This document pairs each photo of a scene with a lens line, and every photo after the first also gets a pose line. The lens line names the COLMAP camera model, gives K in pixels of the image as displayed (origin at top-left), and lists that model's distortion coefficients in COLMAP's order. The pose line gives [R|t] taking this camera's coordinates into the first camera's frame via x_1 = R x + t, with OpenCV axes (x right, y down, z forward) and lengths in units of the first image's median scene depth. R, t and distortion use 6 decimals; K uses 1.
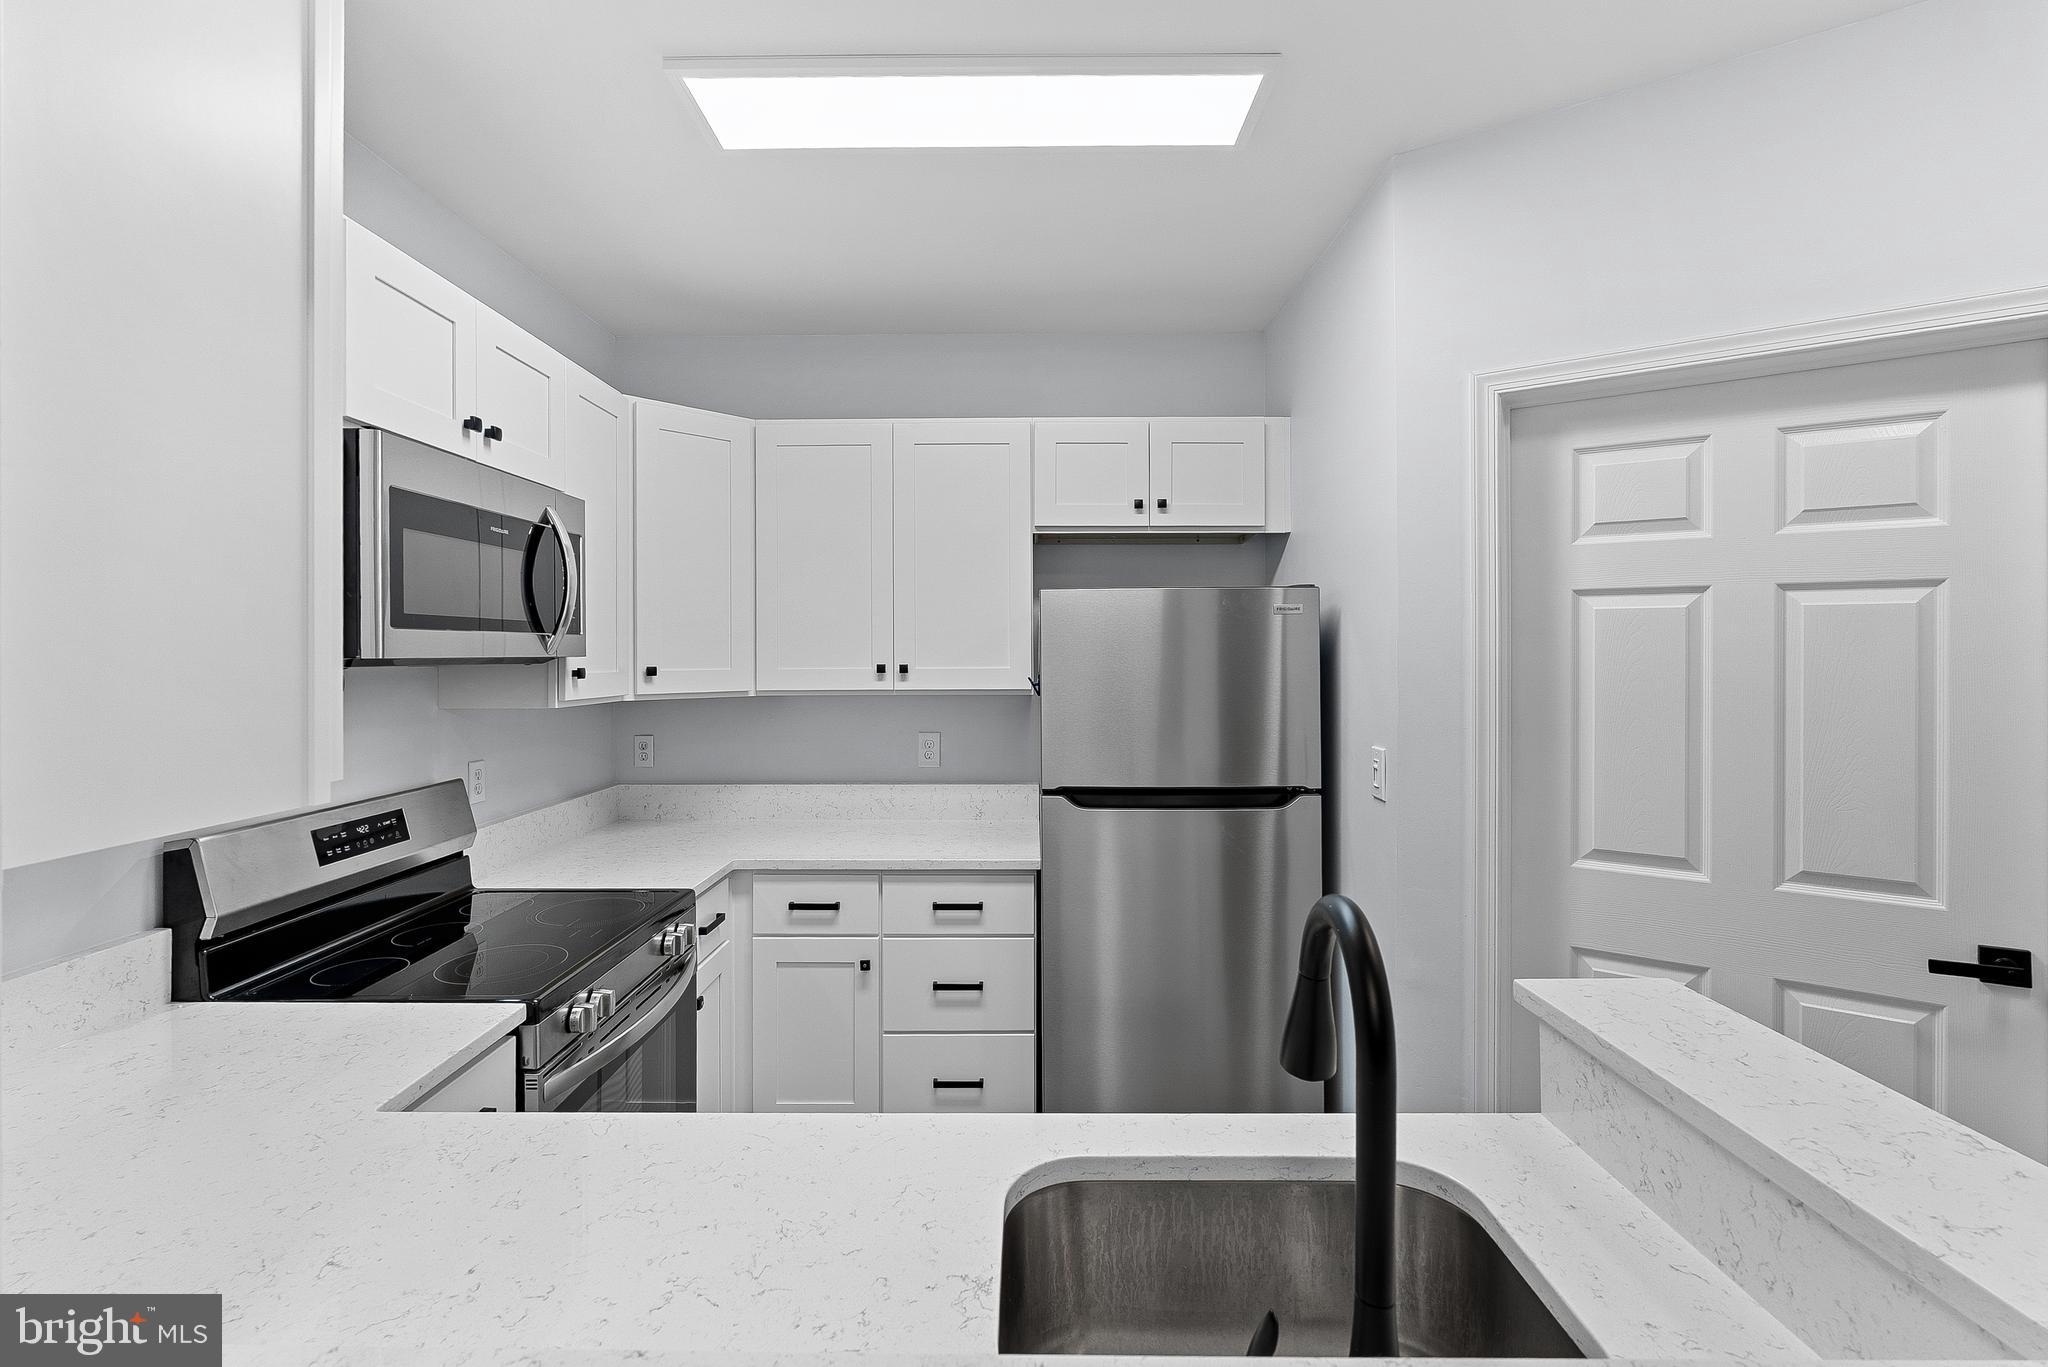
lens RADIAL K [[915.7, 0, 1023.4], [0, 915.7, 653.5], [0, 0, 1]] dist [-0.008553, 0.002127]
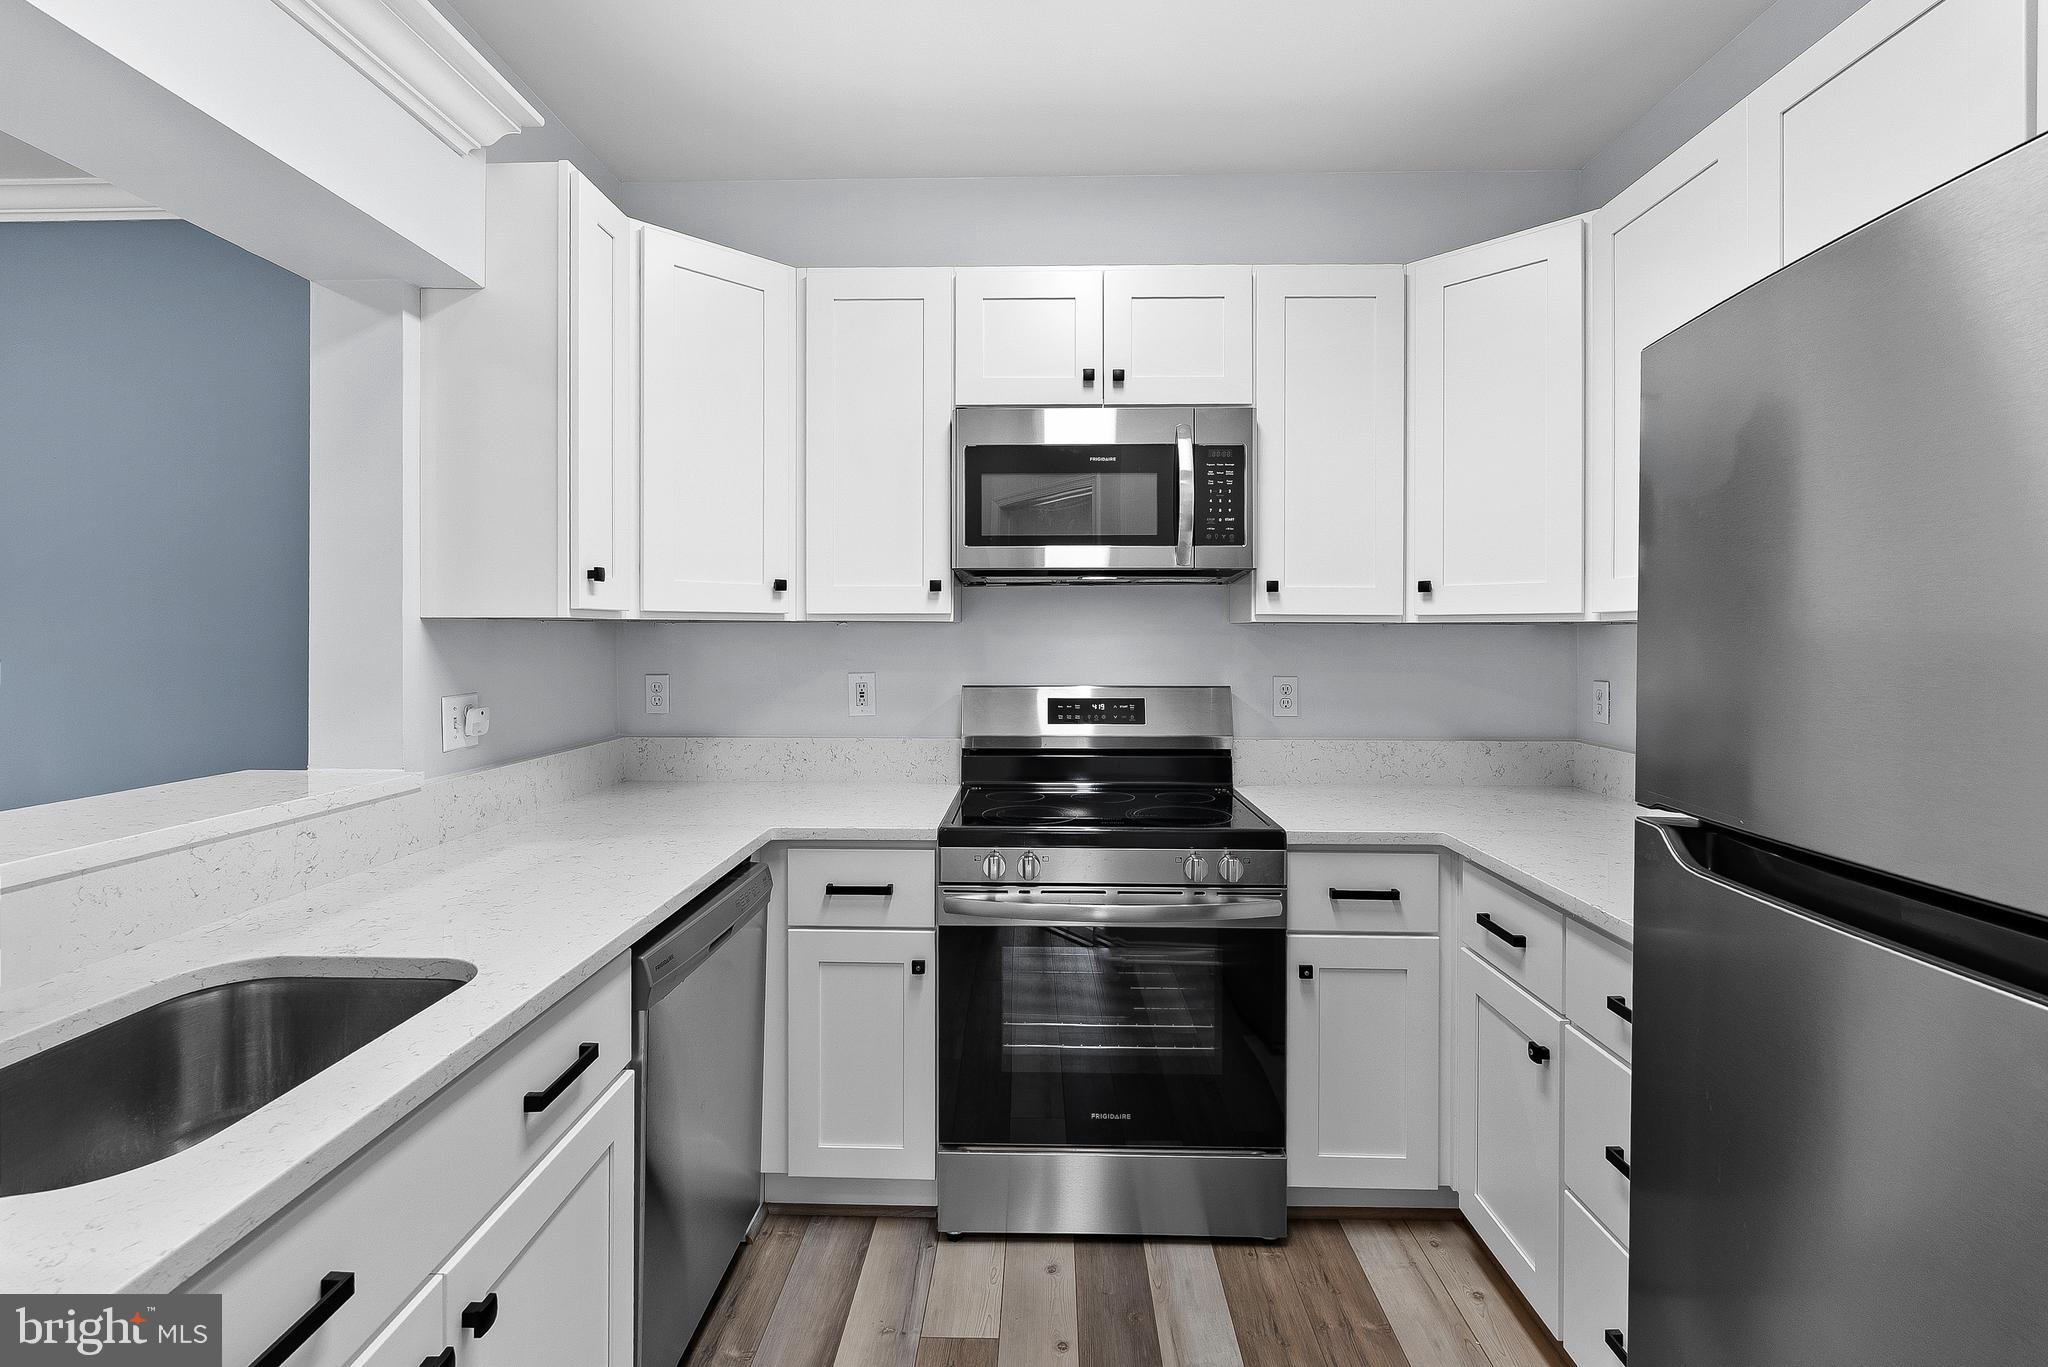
lens RADIAL K [[915.7, 0, 1017.8], [0, 915.7, 640.5], [0, 0, 1]] dist [-0.008553, 0.002127]
pose [[-0.026844, 0.007301, -0.999613, 0.496198], [-0.002149, 0.999971, 0.007362, 0.073075], [0.999637, 0.002345, -0.026828, 0.765321]]
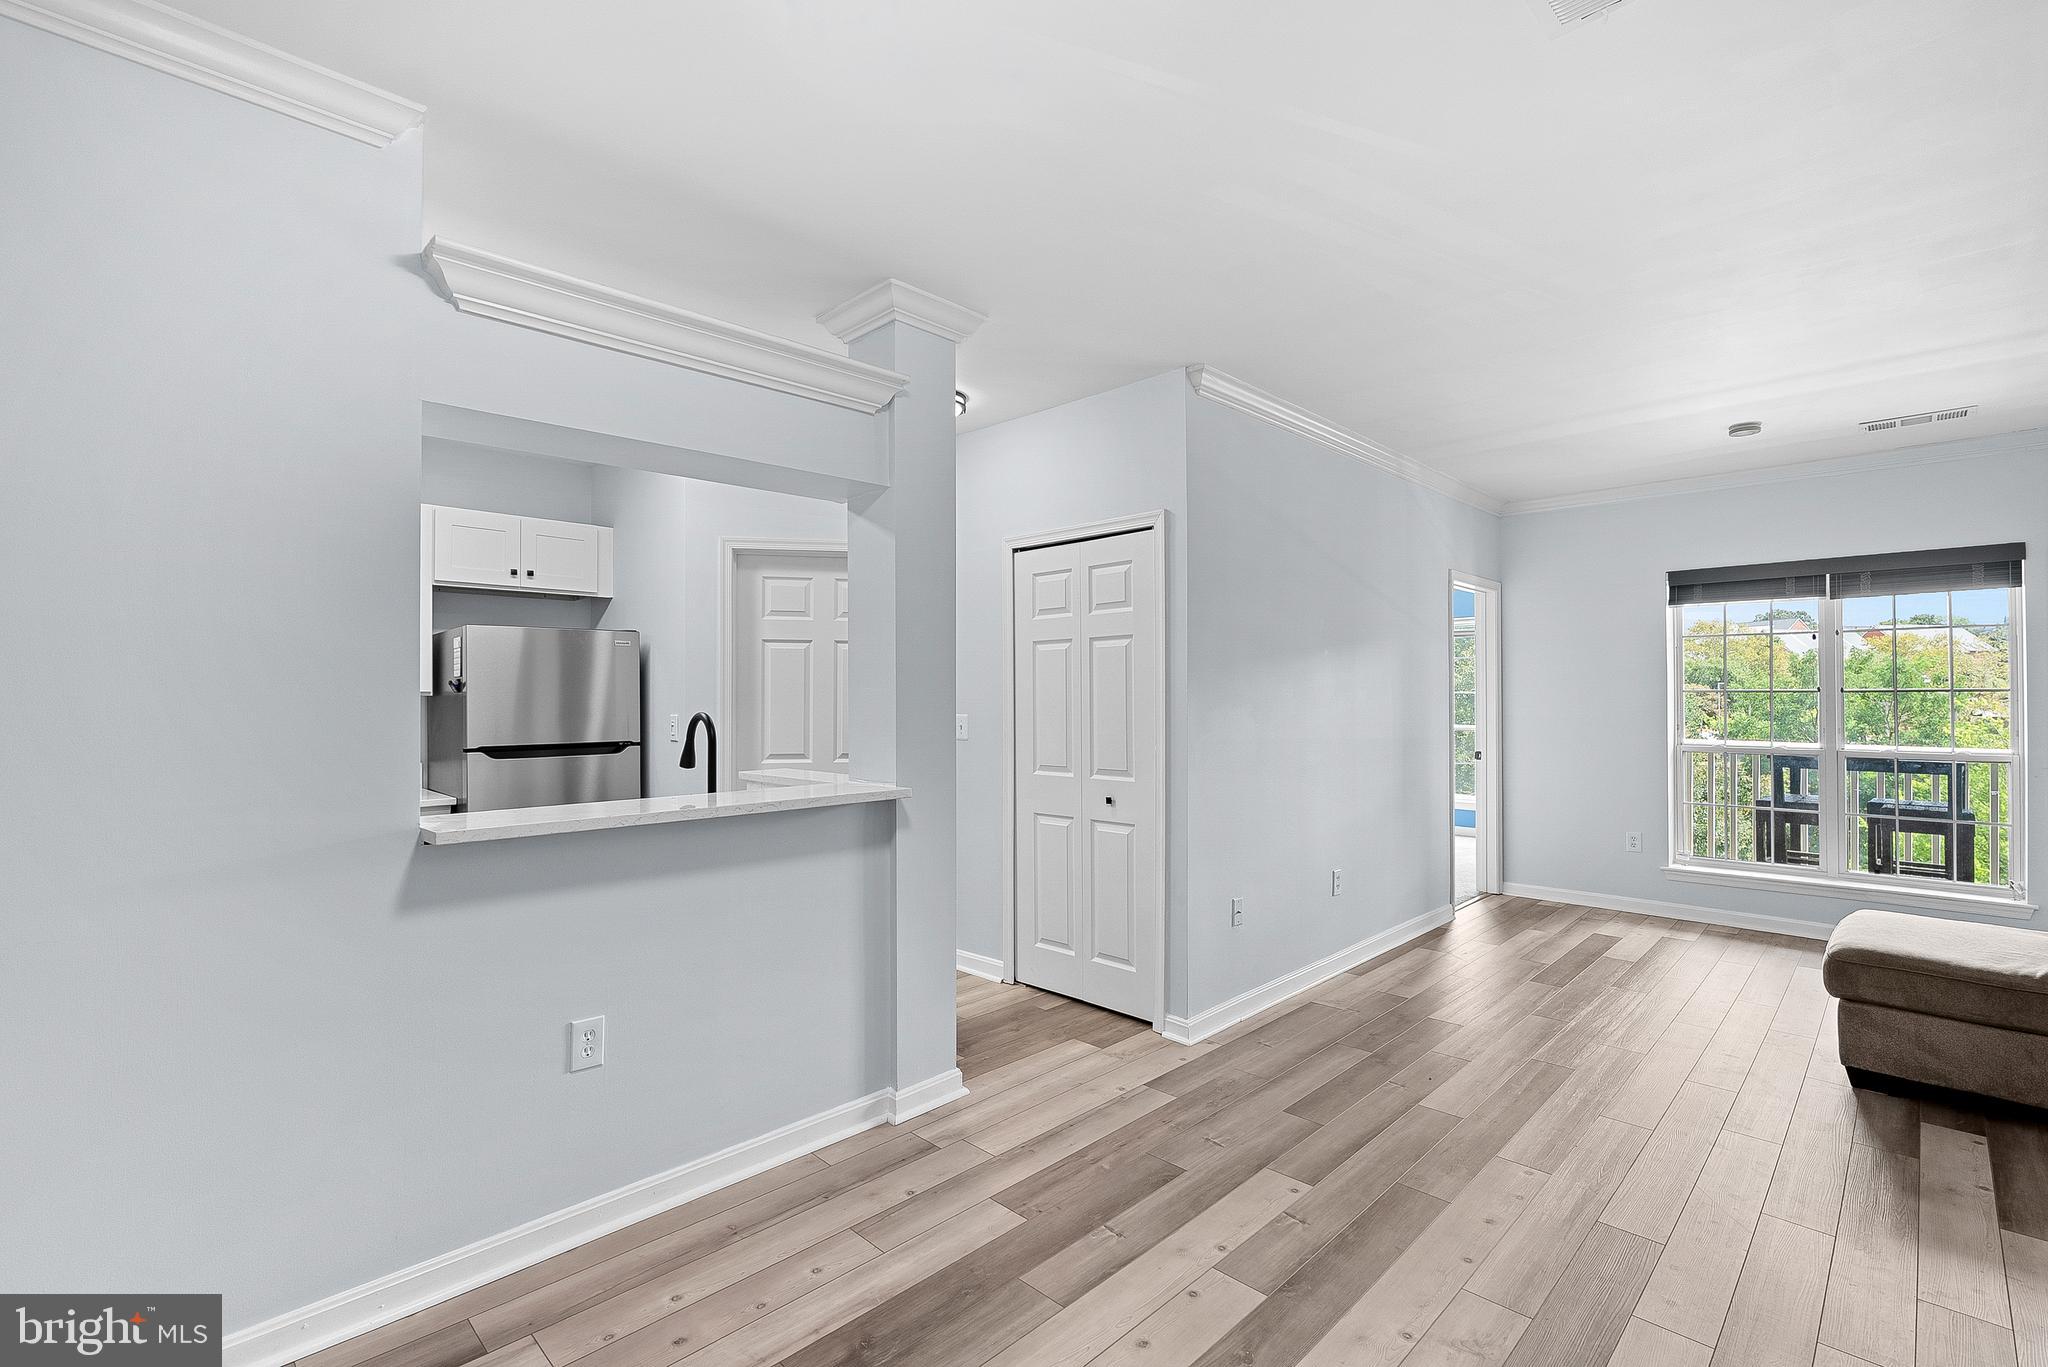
lens RADIAL K [[915.7, 0, 1028.5], [0, 915.7, 686.2], [0, 0, 1]] dist [-0.008553, 0.002127]
pose [[0.695752, 0.006428, 0.718253, -0.478076], [0.002004, 0.999939, -0.010890, 0.060925], [-0.718279, 0.009016, 0.695696, -0.887251]]
